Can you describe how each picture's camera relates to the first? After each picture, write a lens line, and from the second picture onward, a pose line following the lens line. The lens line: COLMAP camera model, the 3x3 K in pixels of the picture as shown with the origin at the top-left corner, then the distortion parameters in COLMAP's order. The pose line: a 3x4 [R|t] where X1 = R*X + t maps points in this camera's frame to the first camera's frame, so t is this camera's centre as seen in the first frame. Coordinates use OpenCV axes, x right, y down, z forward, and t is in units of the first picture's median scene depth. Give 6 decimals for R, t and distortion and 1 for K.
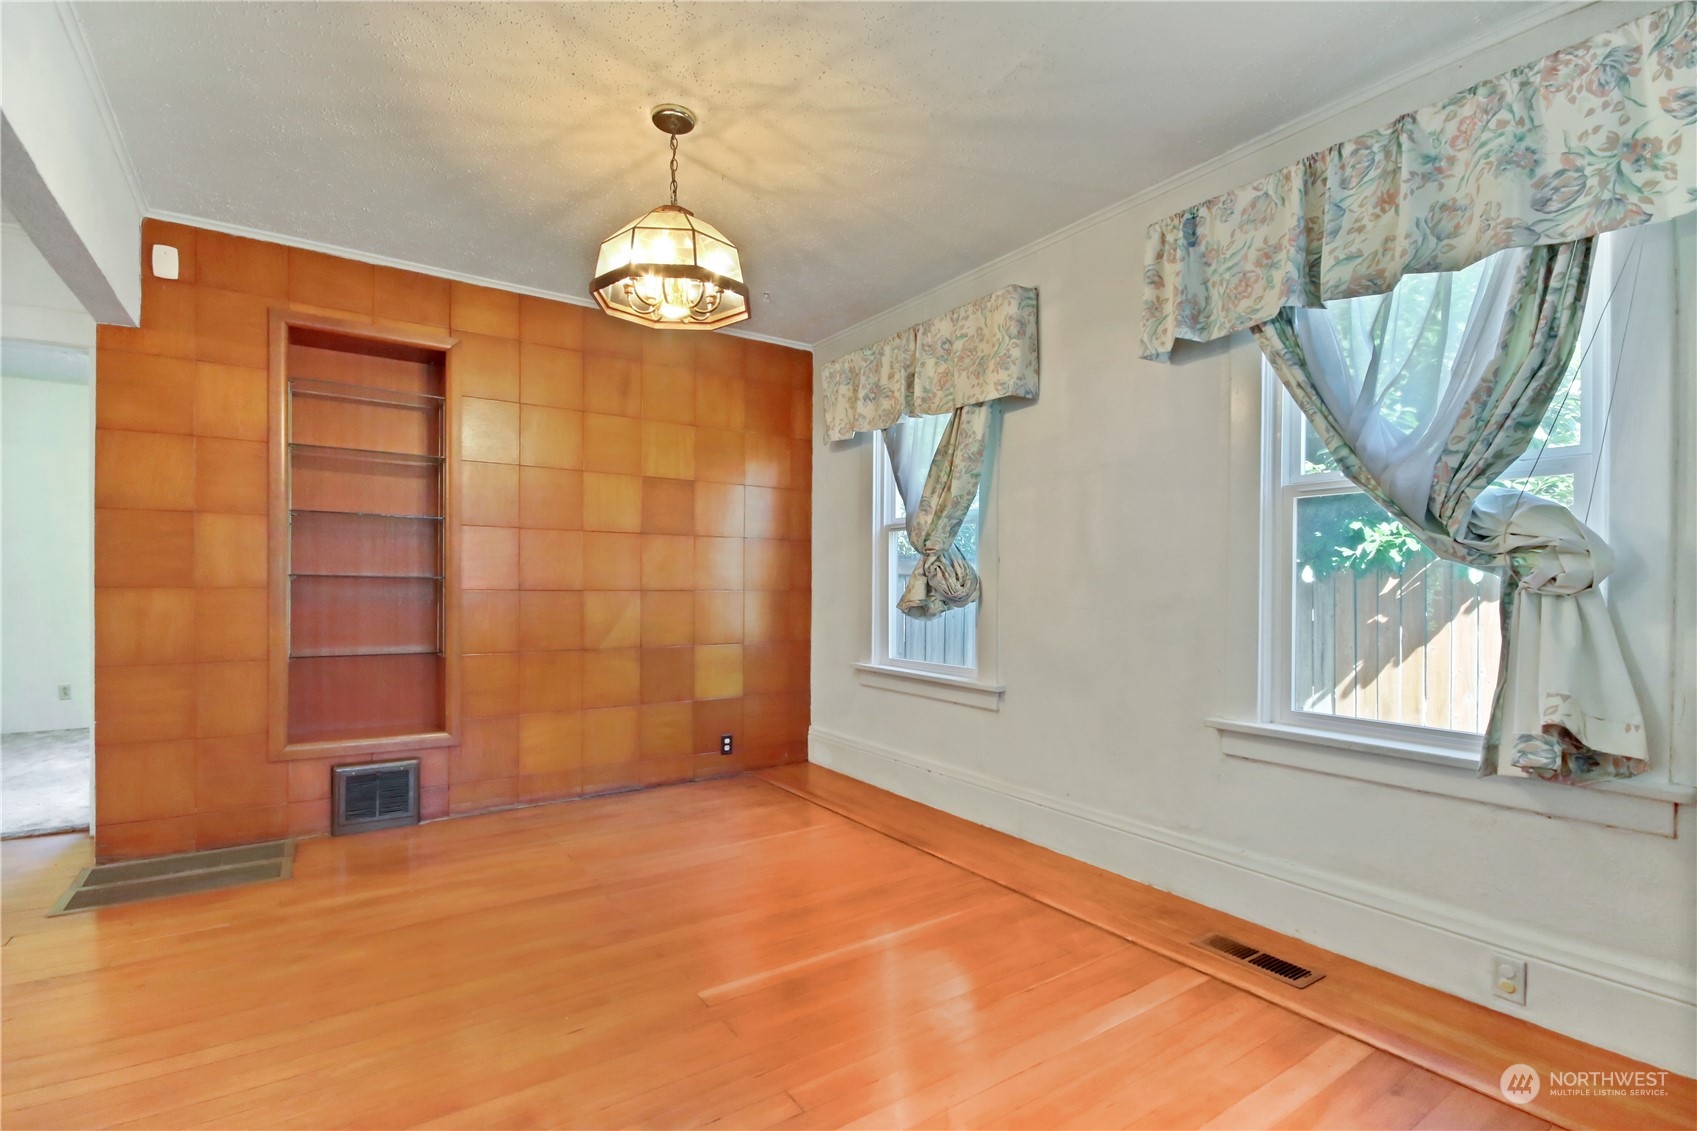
lens RADIAL K [[791.0, 0, 855.4], [0, 791.0, 592.1], [0, 0, 1]] dist [0.011155, -0.010329]
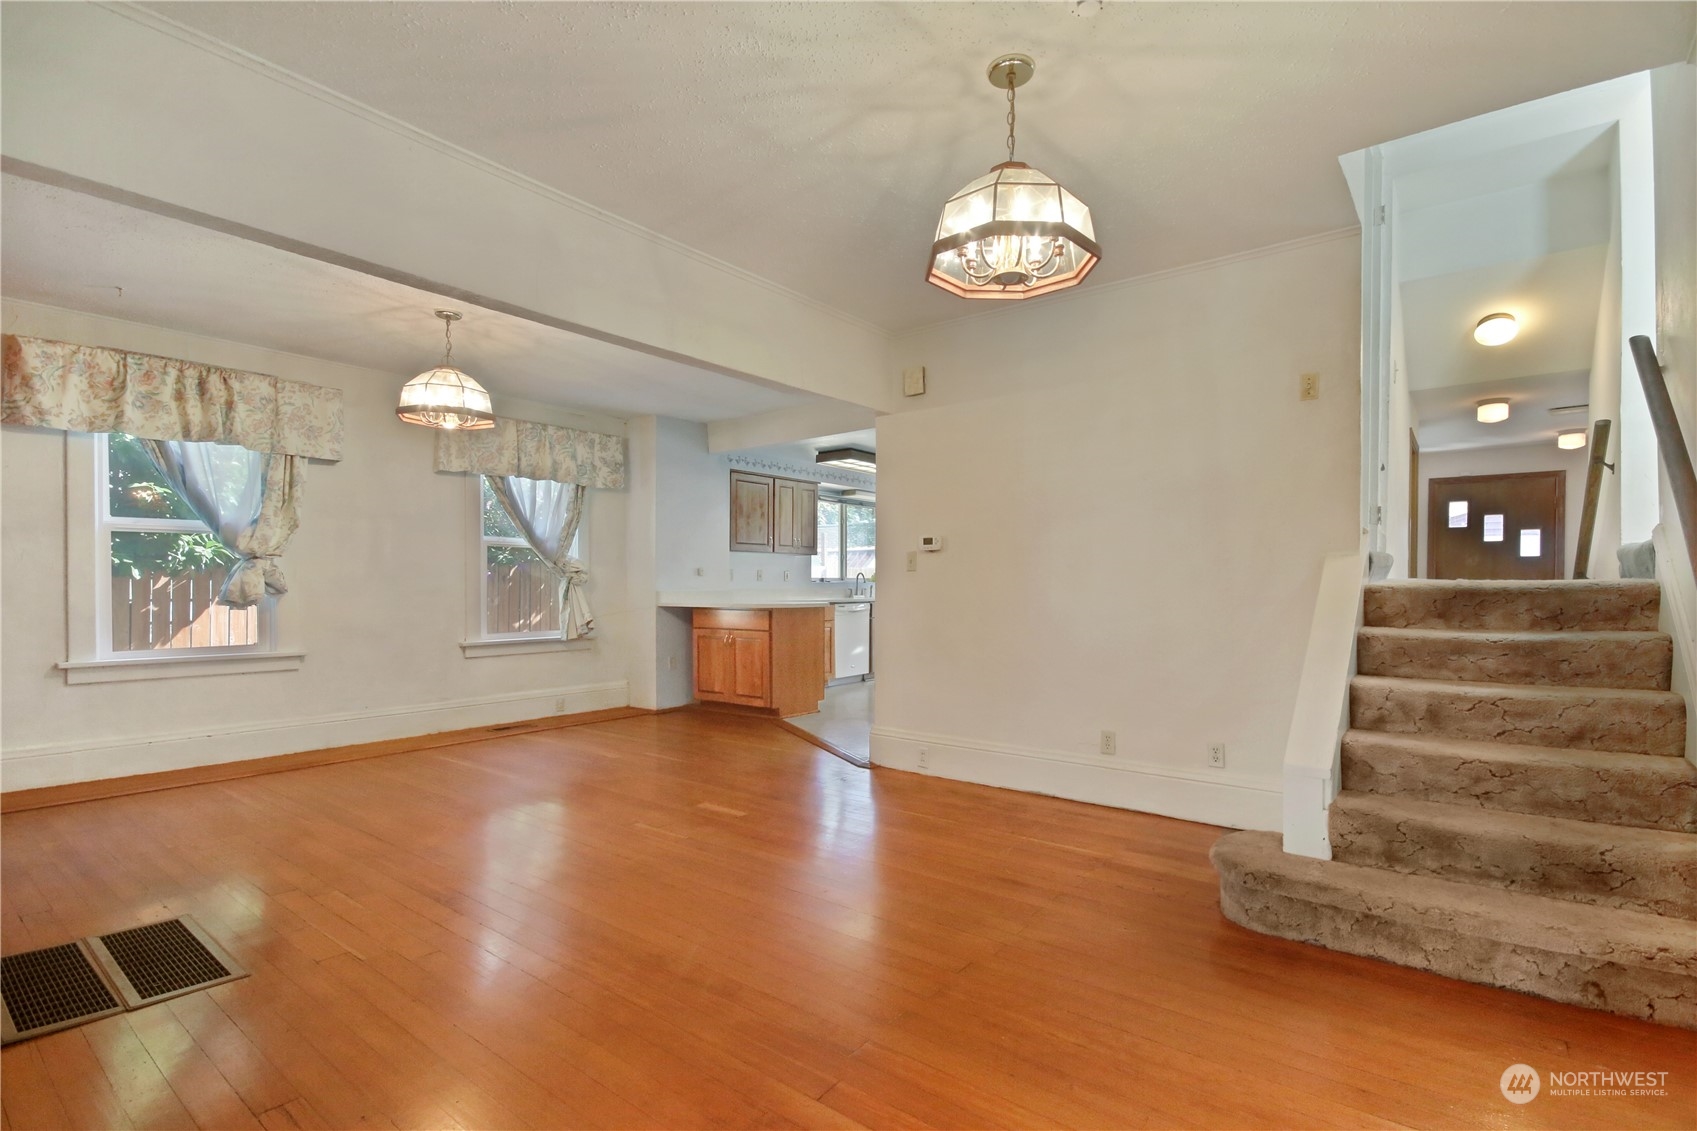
lens RADIAL K [[791.0, 0, 855.4], [0, 791.0, 592.1], [0, 0, 1]] dist [0.011155, -0.010329]
pose [[-0.294250, -0.011972, 0.955653, -1.522835], [0.007028, 0.999867, 0.014689, -0.004336], [-0.955703, 0.011038, -0.294127, 0.468145]]
